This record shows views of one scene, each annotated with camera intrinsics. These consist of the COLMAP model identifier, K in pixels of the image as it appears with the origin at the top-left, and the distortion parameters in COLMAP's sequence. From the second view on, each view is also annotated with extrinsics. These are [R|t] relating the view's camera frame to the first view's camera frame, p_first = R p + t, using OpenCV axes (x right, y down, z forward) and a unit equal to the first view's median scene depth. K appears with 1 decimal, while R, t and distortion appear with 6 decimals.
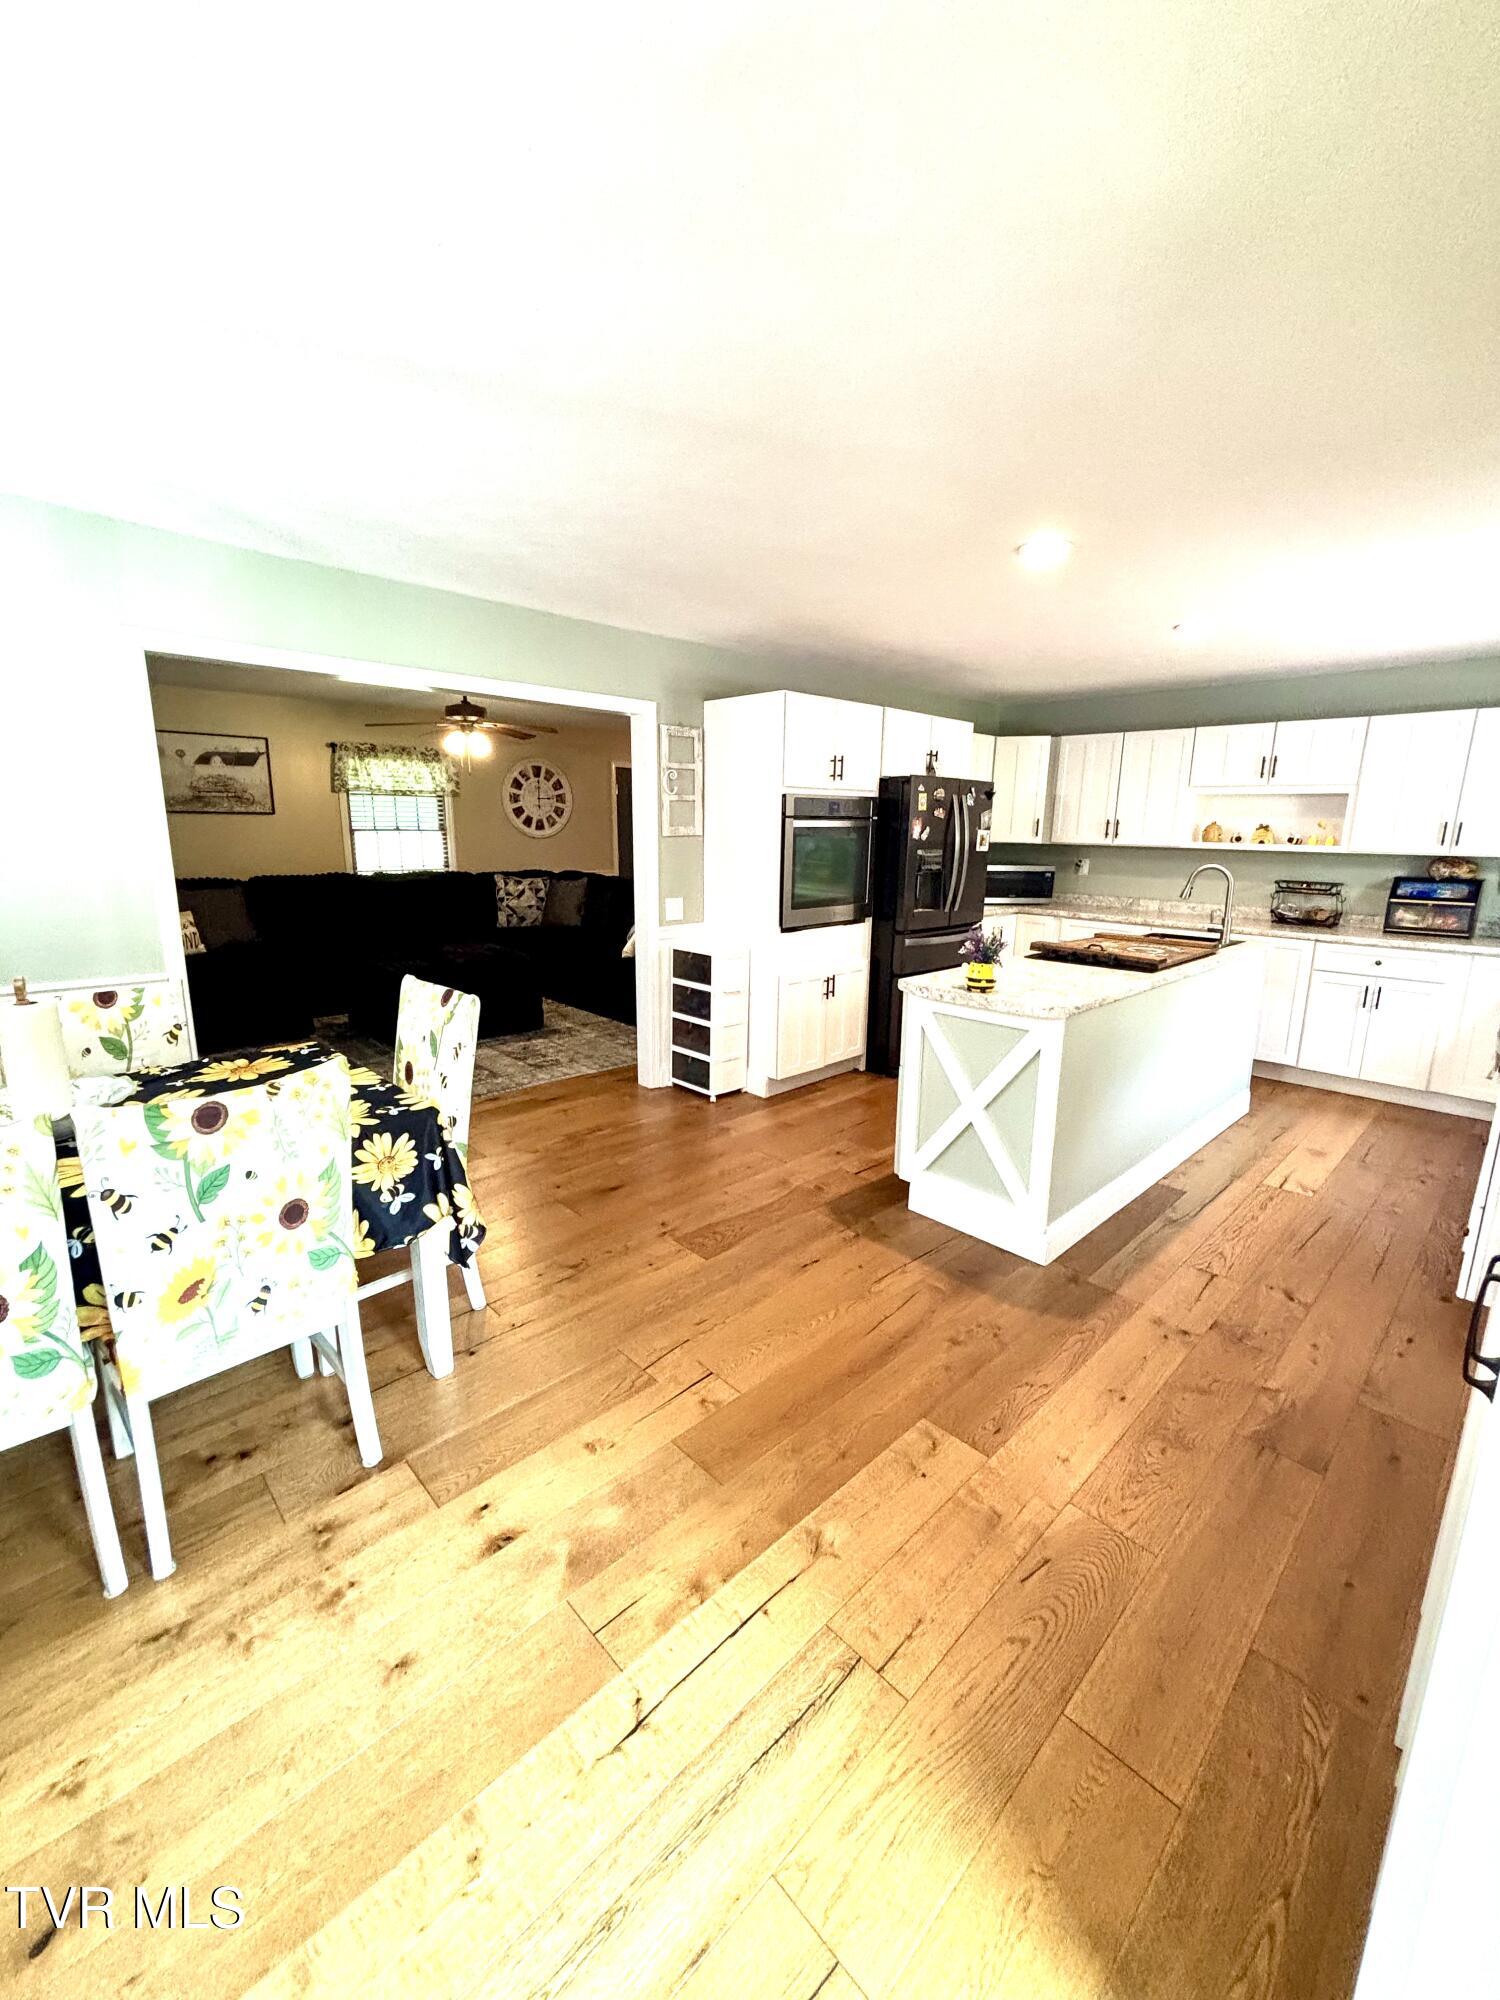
lens RADIAL K [[814.4, 0, 750.0], [0, 814.4, 1000.0], [0, 0, 1]] dist [0.001392, 0.000123]
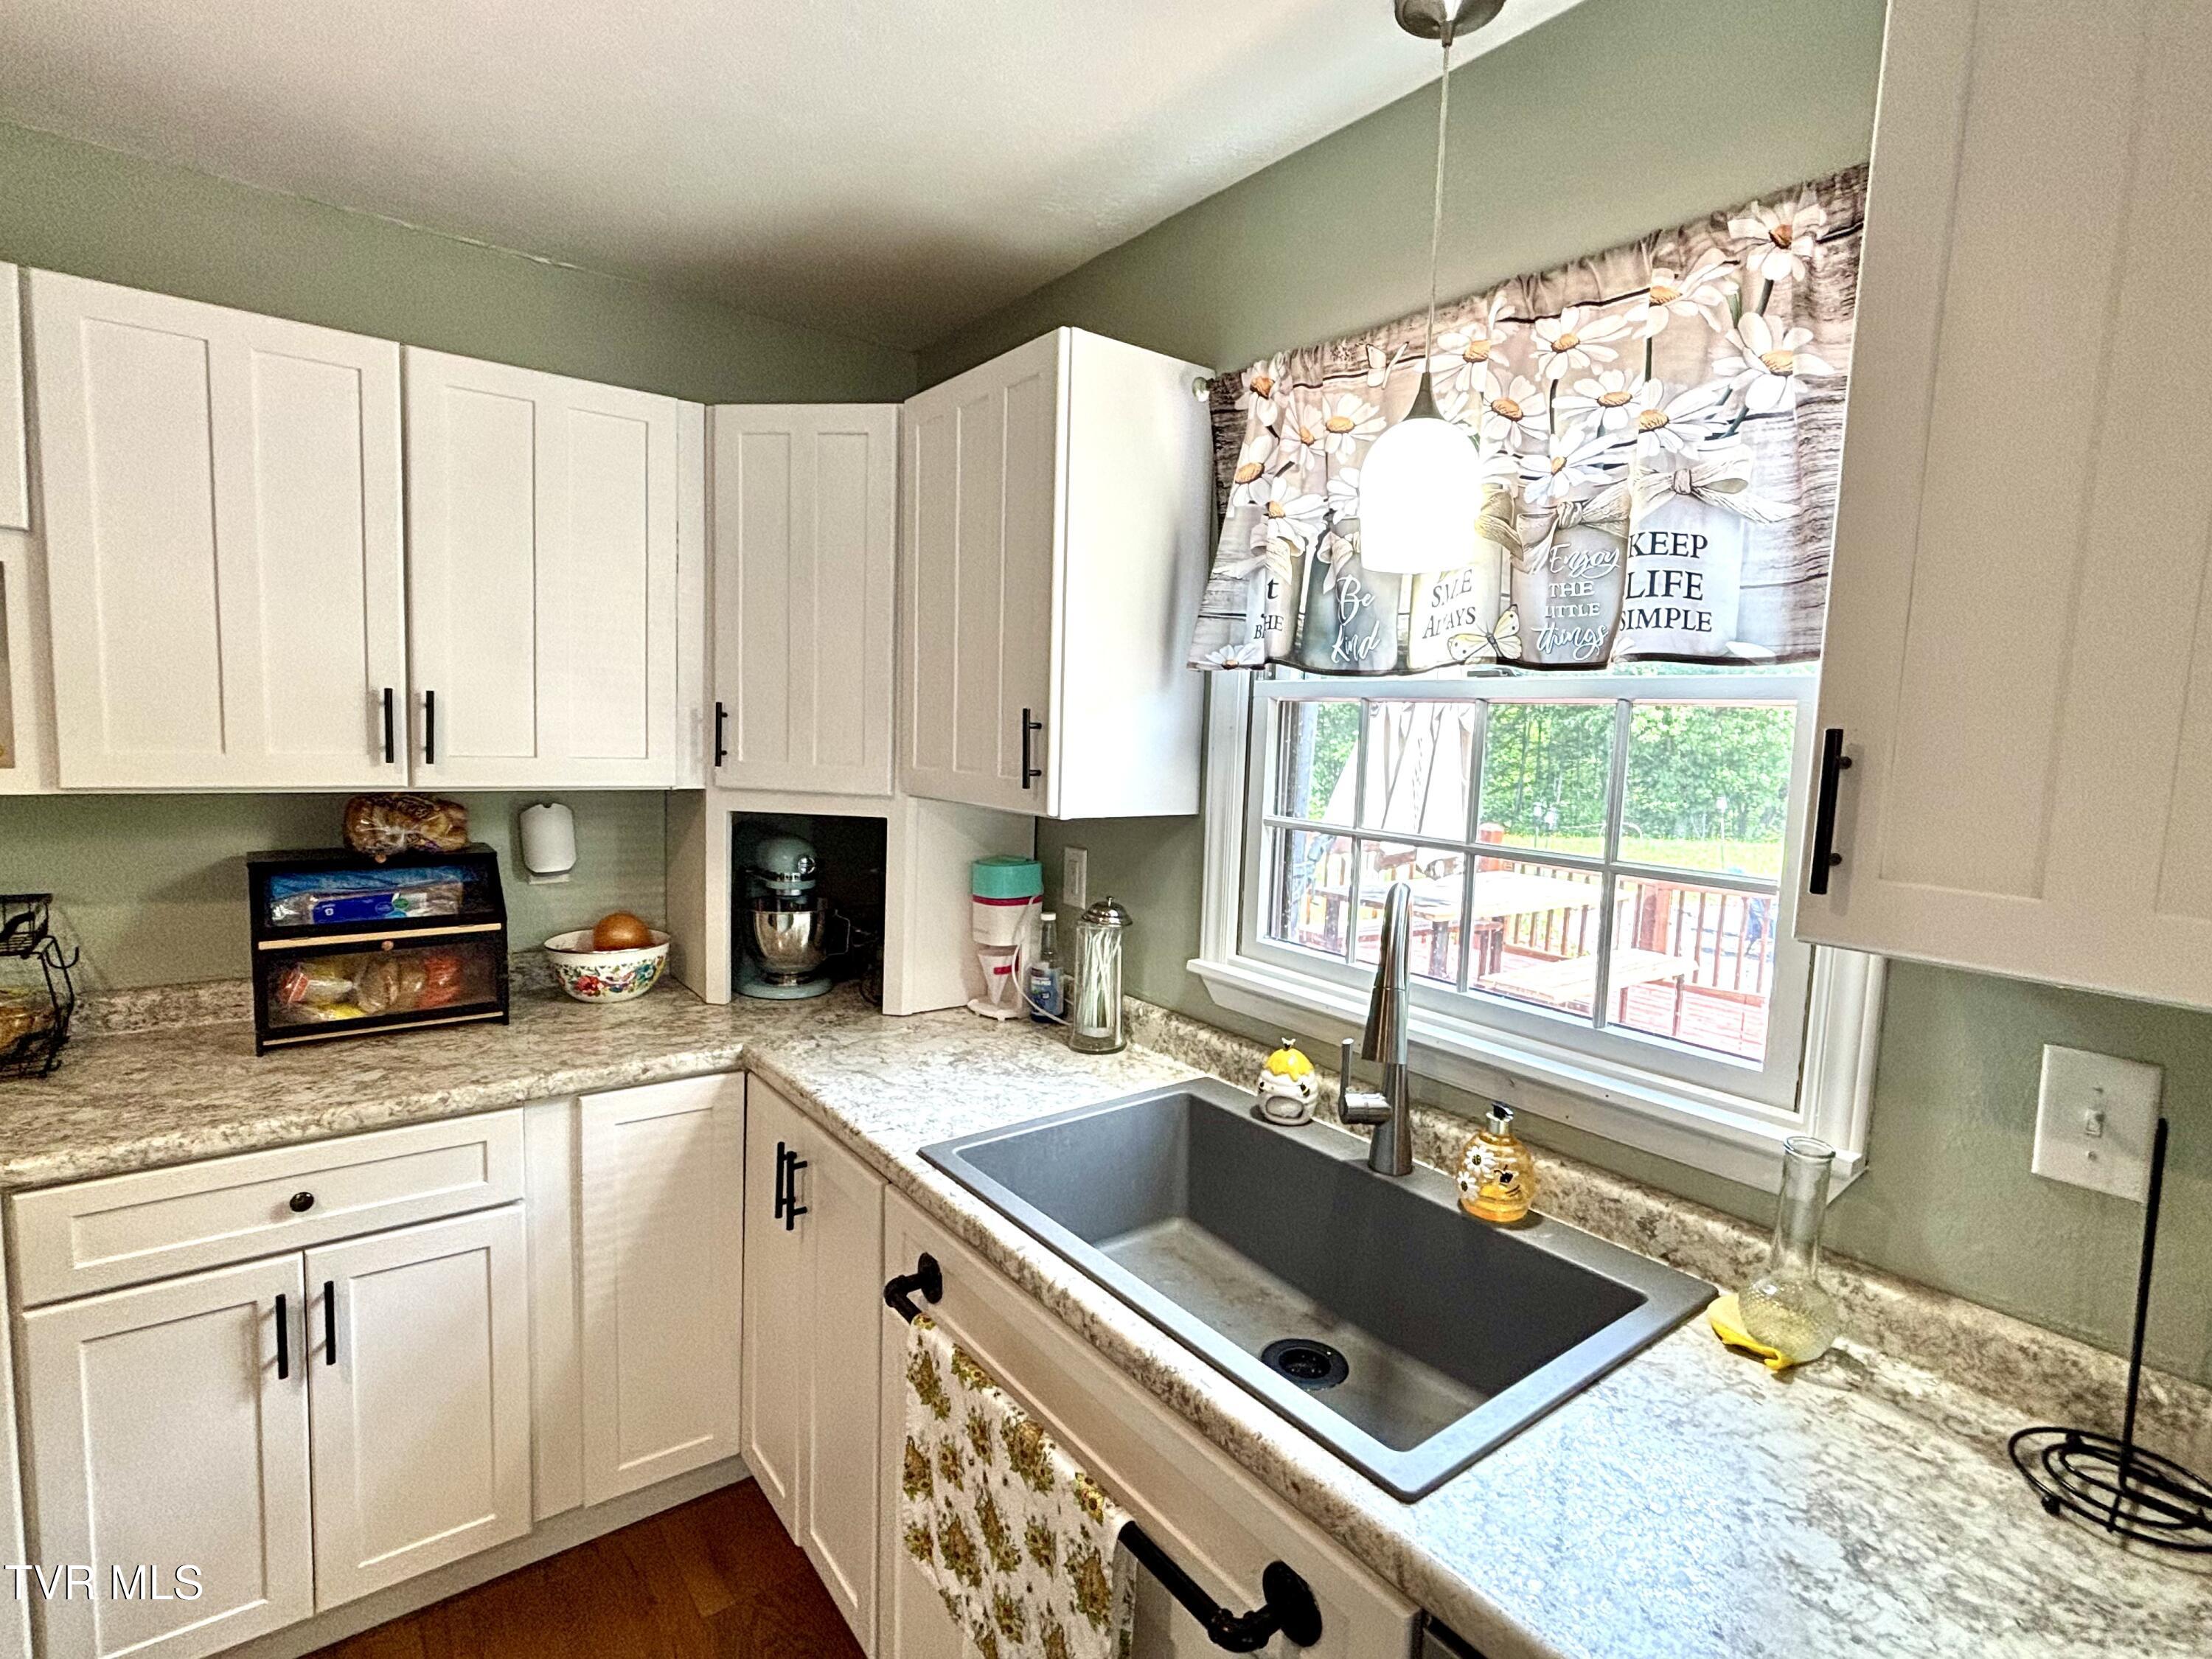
lens RADIAL K [[1080.3, 0, 1114.6], [0, 1080.3, 827.3], [0, 0, 1]] dist [0.038278, -0.043886]
pose [[0.114408, -0.102784, 0.988102, 0.451707], [0.175285, 0.981117, 0.081762, -0.145592], [-0.977848, 0.163845, 0.130264, 0.657813]]
